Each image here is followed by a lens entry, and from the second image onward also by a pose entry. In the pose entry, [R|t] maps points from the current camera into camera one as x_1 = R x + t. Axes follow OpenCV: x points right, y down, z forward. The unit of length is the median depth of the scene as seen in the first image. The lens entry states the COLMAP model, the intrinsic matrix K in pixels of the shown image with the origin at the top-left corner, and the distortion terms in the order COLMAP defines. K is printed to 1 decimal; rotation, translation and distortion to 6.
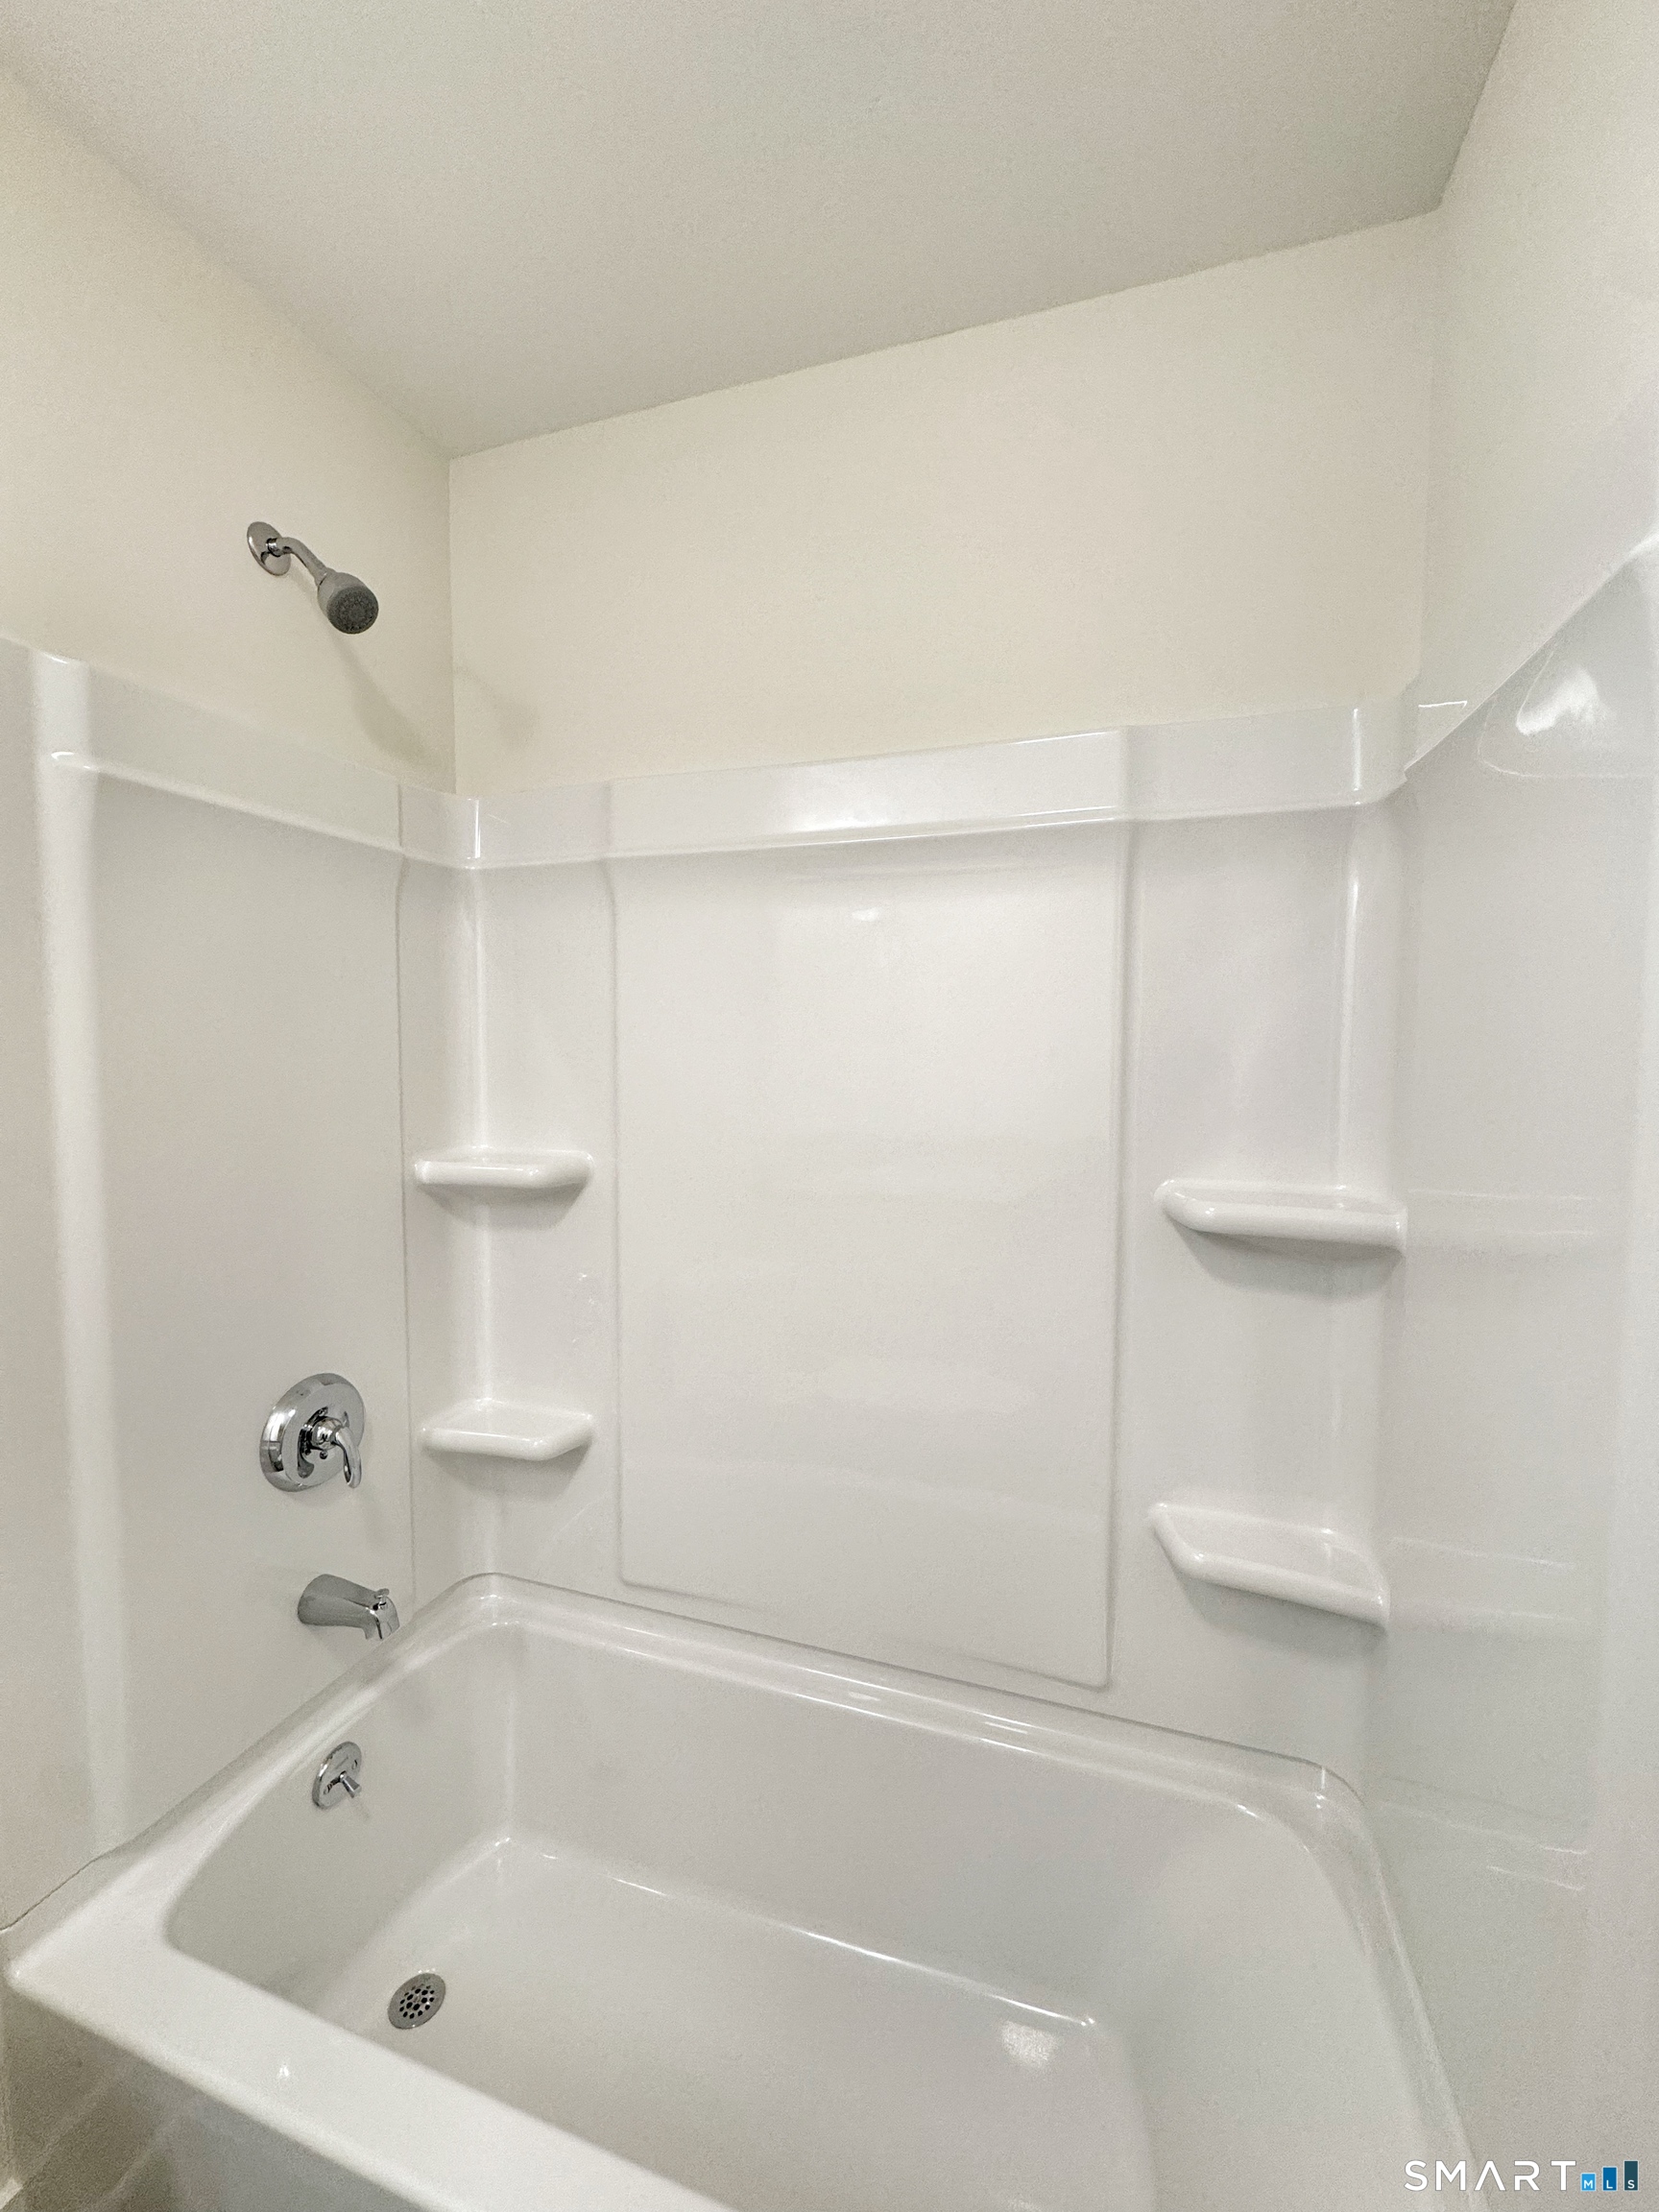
lens RADIAL K [[881.7, 0, 828.2], [0, 881.7, 1099.9], [0, 0, 1]] dist [-0.002606, 0.000662]
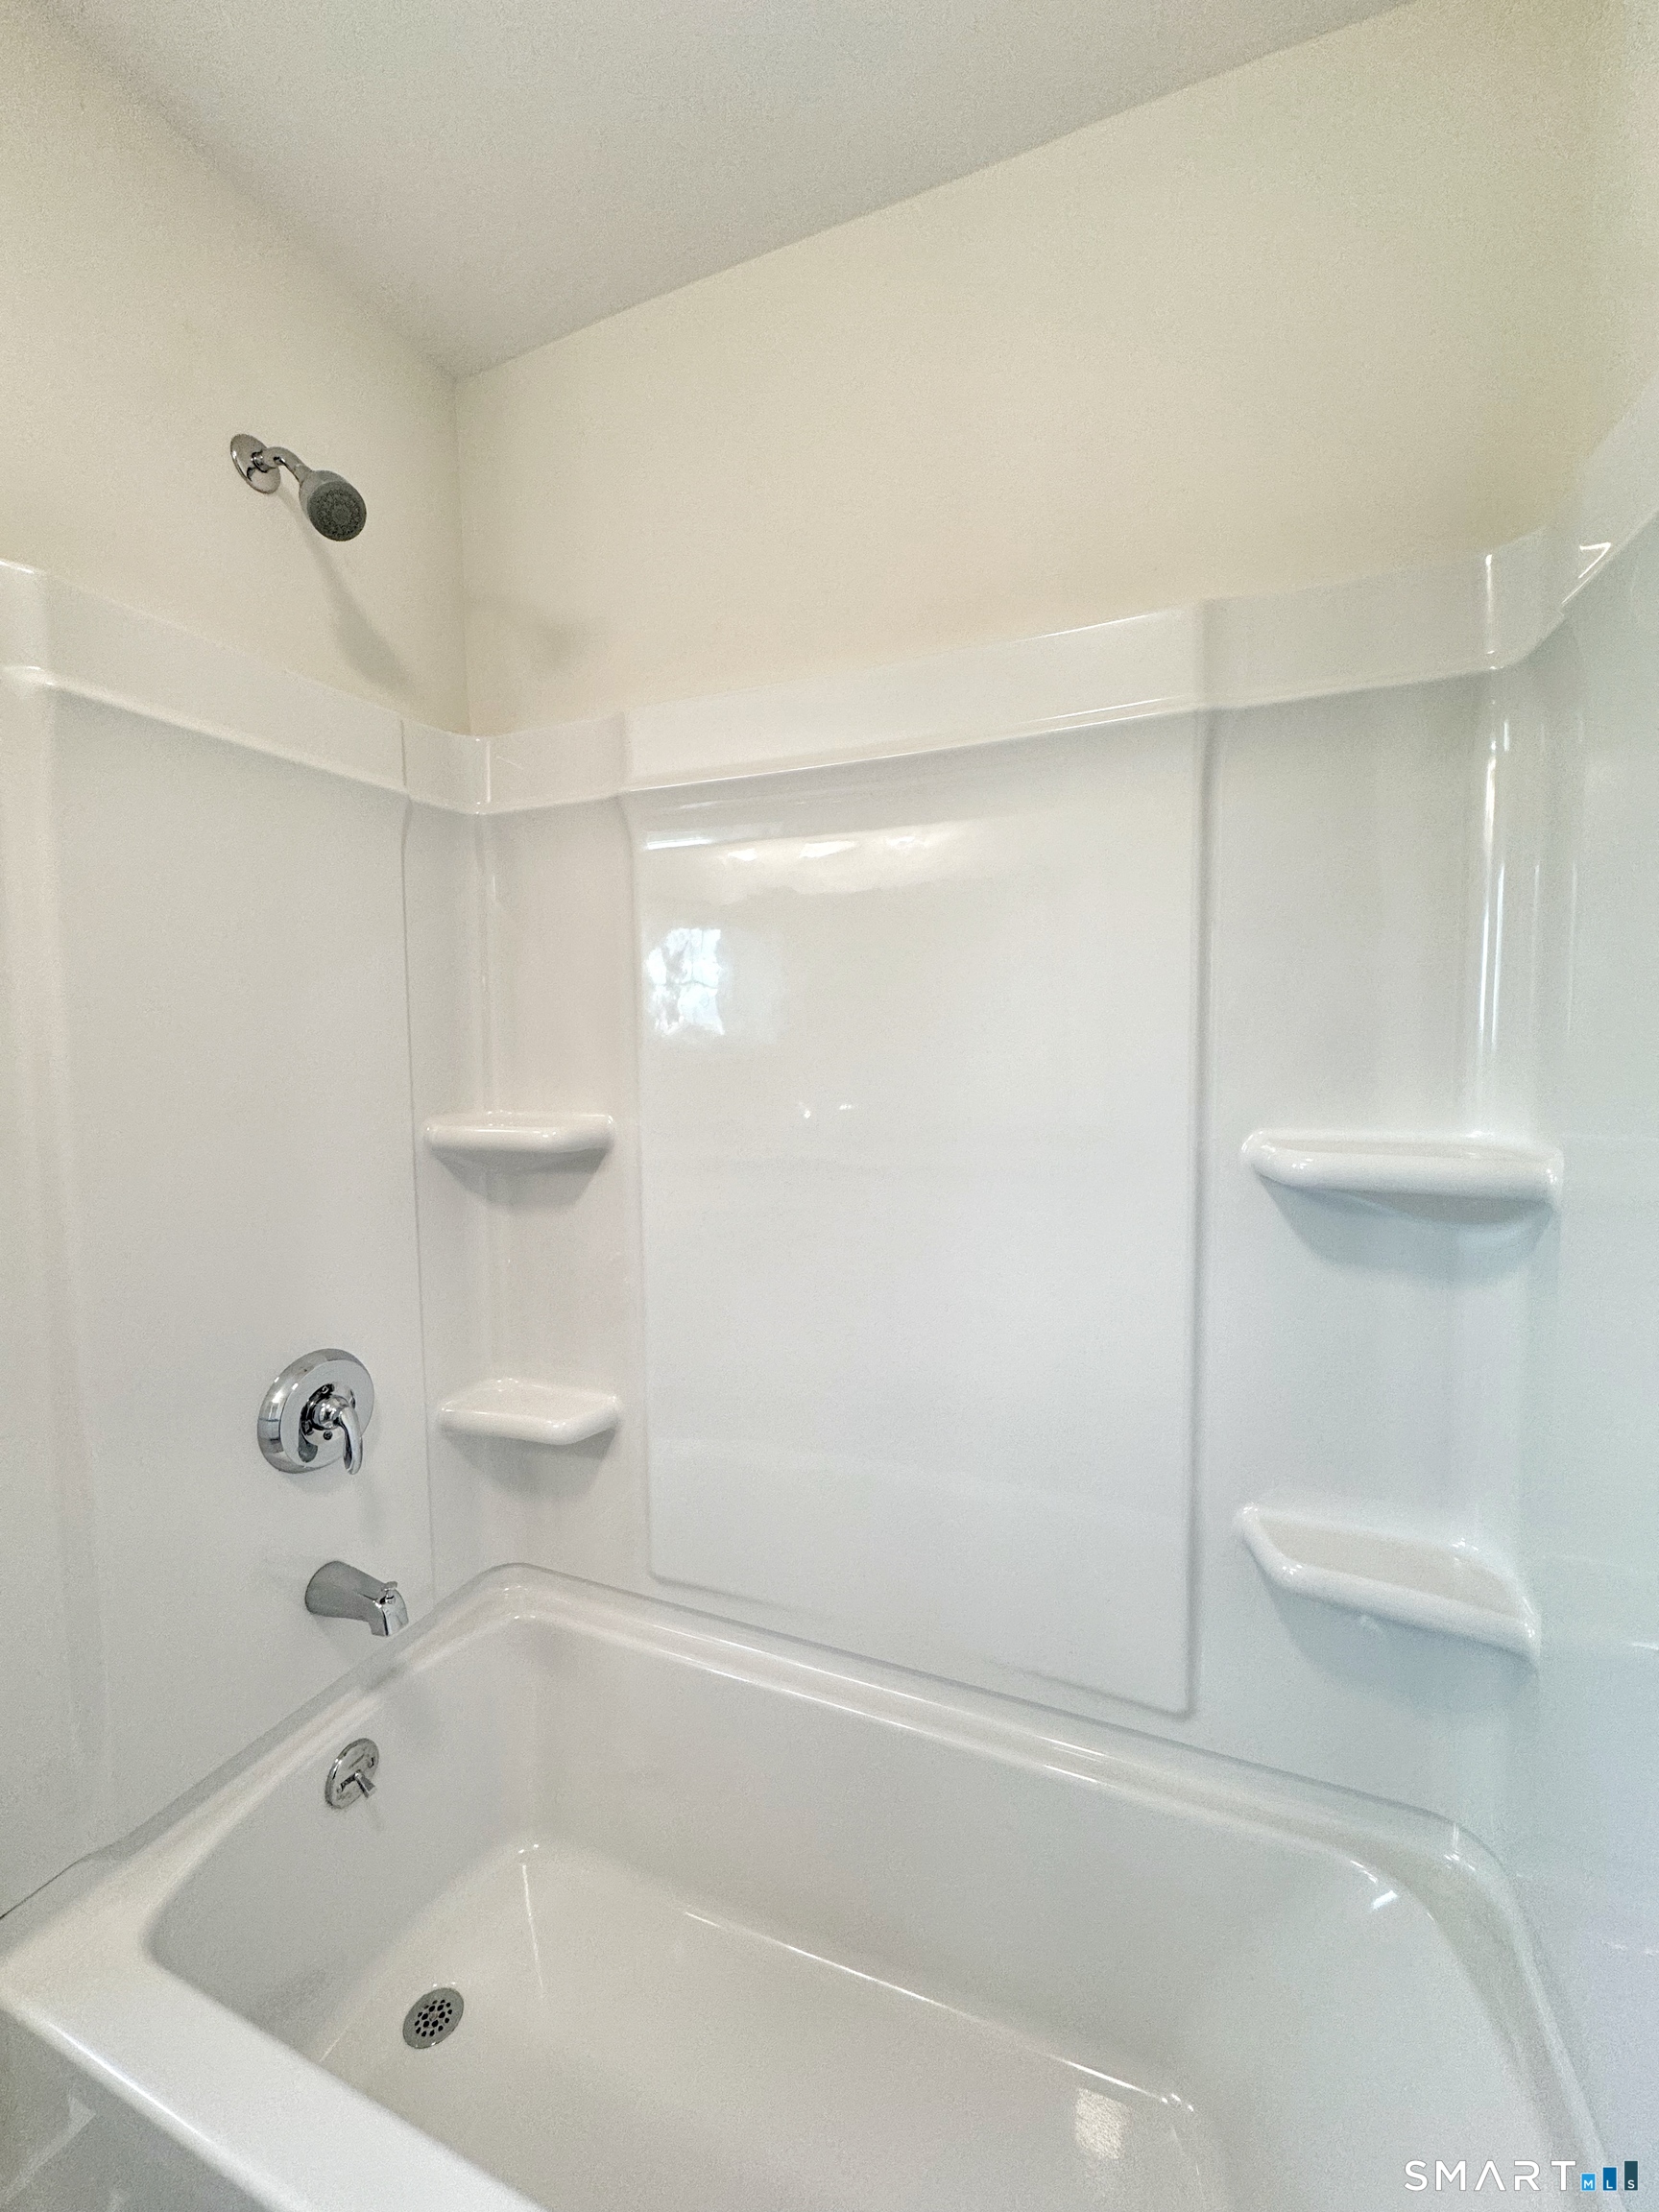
lens RADIAL K [[881.7, 0, 822.0], [0, 881.7, 1093.8], [0, 0, 1]] dist [-0.002606, 0.000662]
pose [[0.997328, -0.010656, -0.072276, 0.023181], [0.010862, 0.999938, 0.002449, 0.043362], [0.072245, -0.003228, 0.997382, 0.102572]]
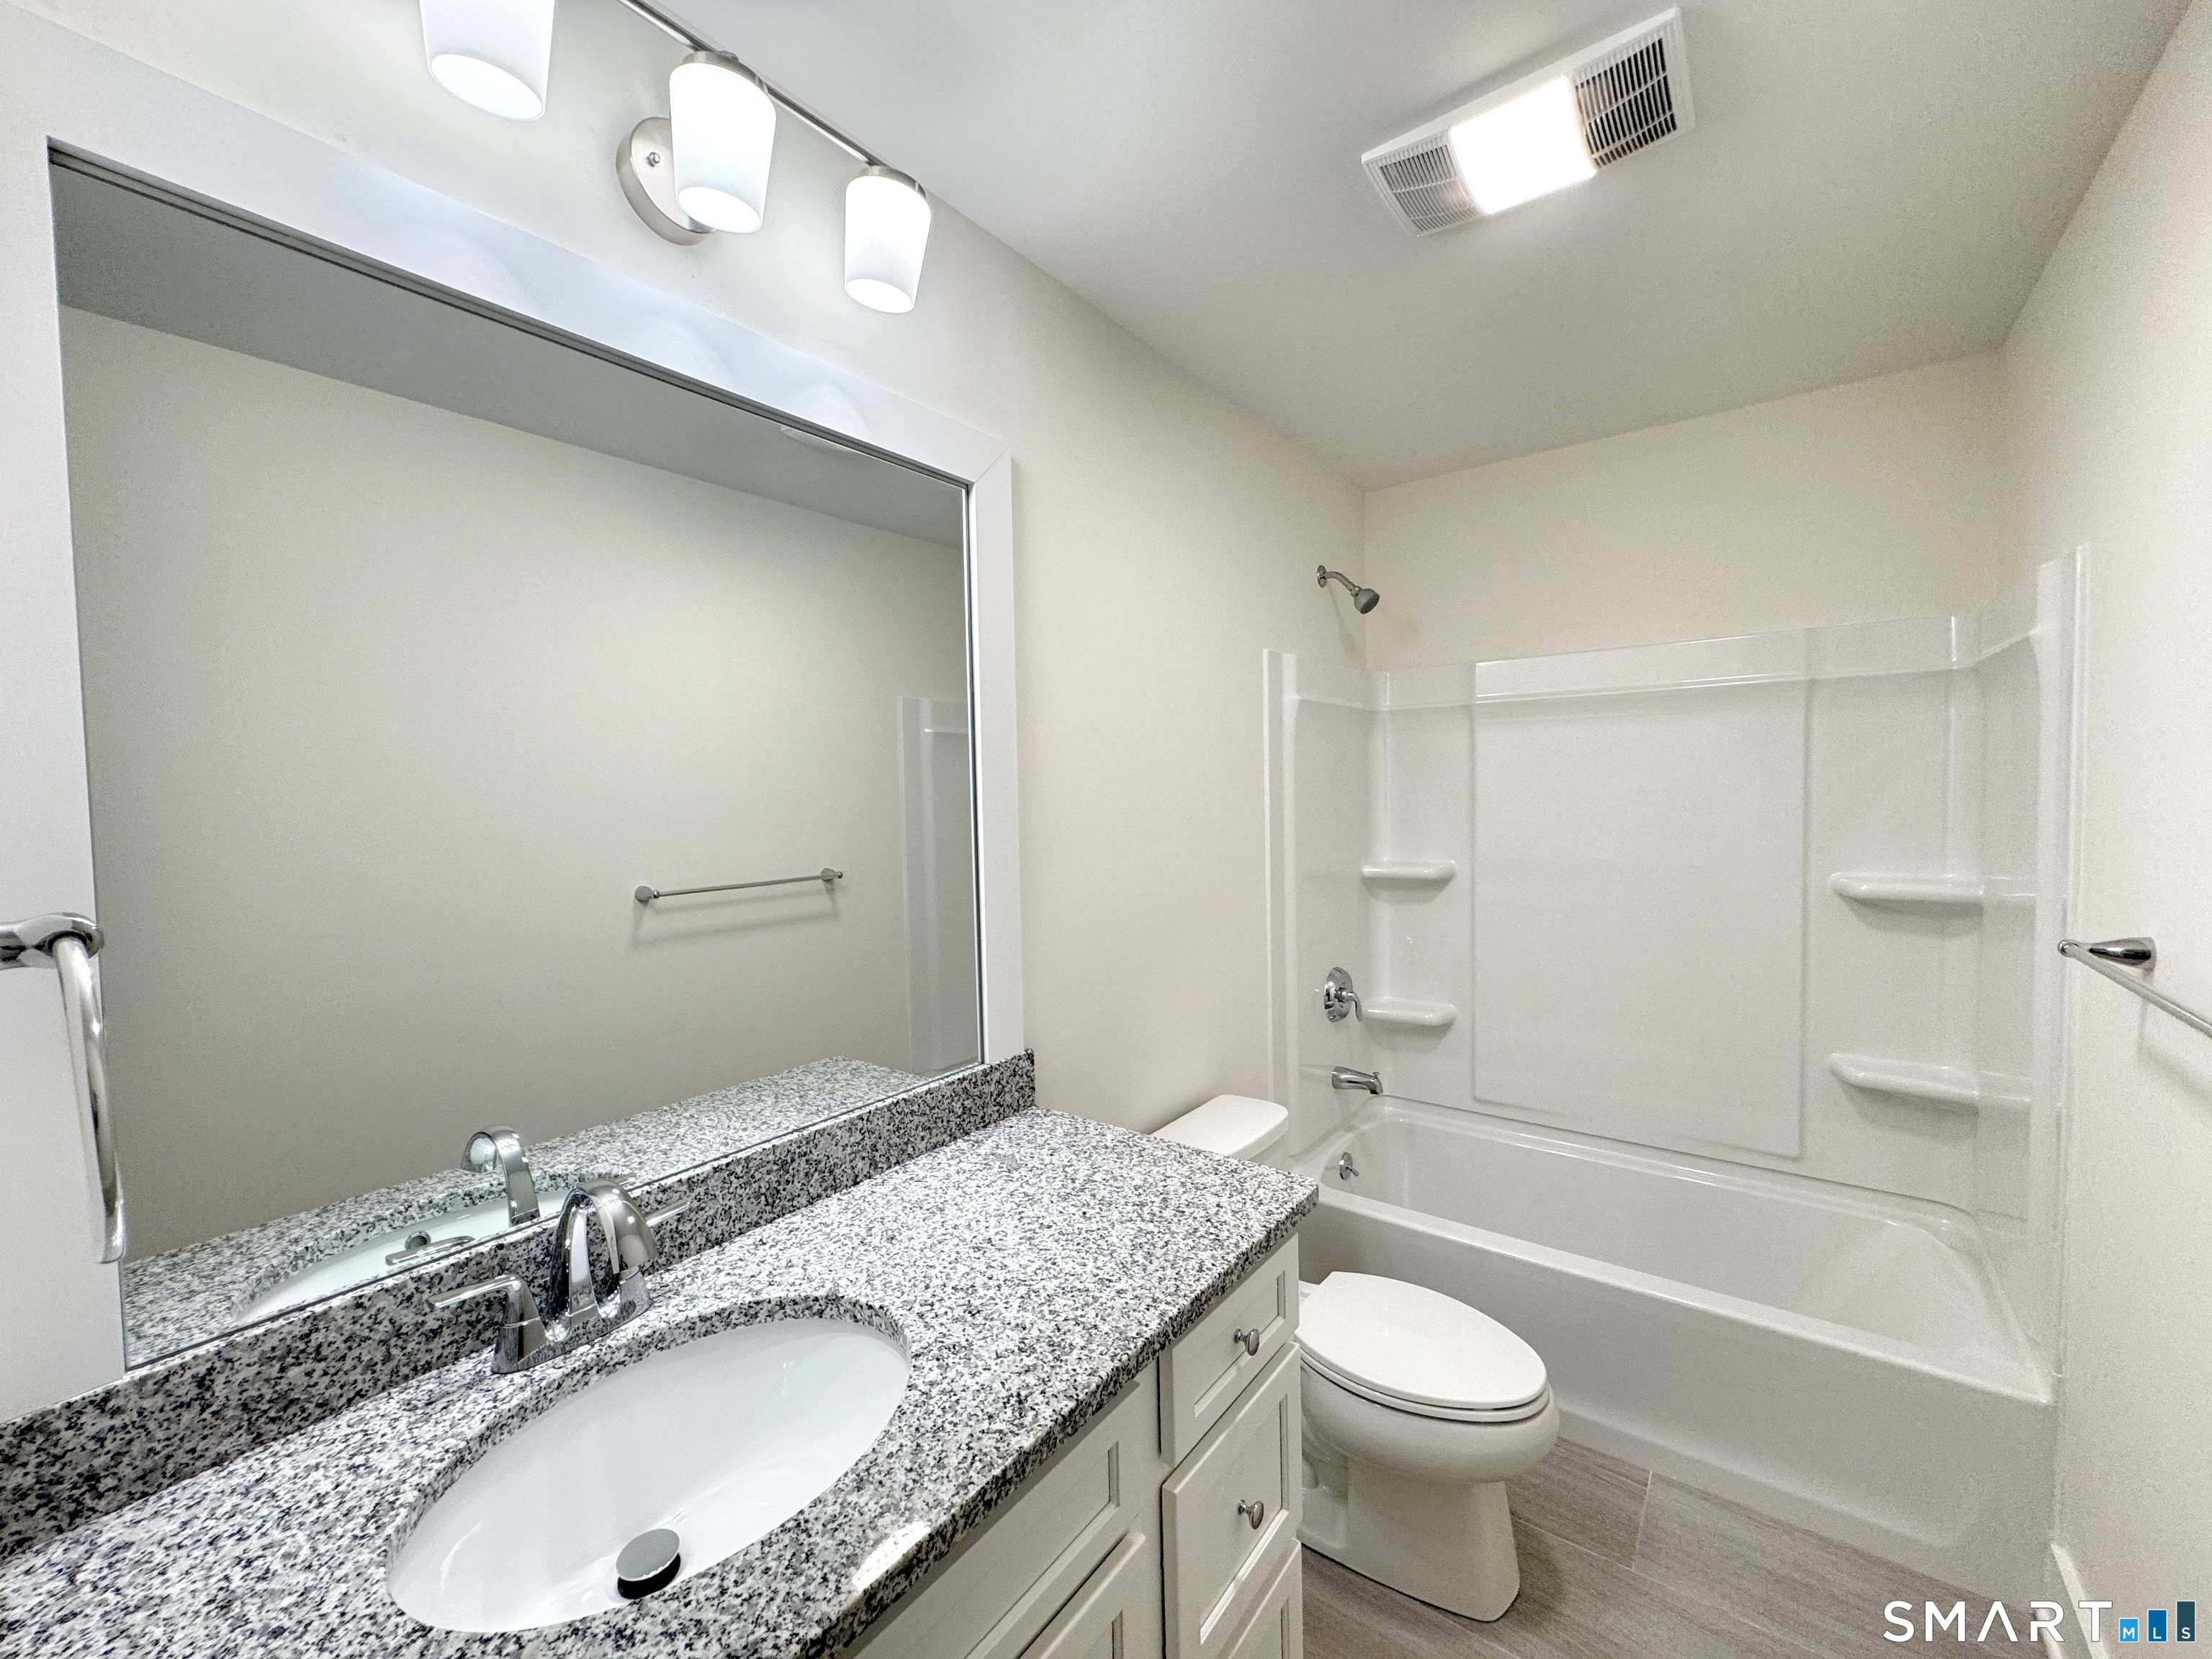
lens RADIAL K [[881.7, 0, 1104.0], [0, 881.7, 825.8], [0, 0, 1]] dist [-0.002606, 0.000662]
pose [[0.945283, -0.015364, -0.325889, -0.425257], [0.013803, 0.999880, -0.007101, -0.013190], [0.325959, 0.002214, 0.945381, -1.145606]]
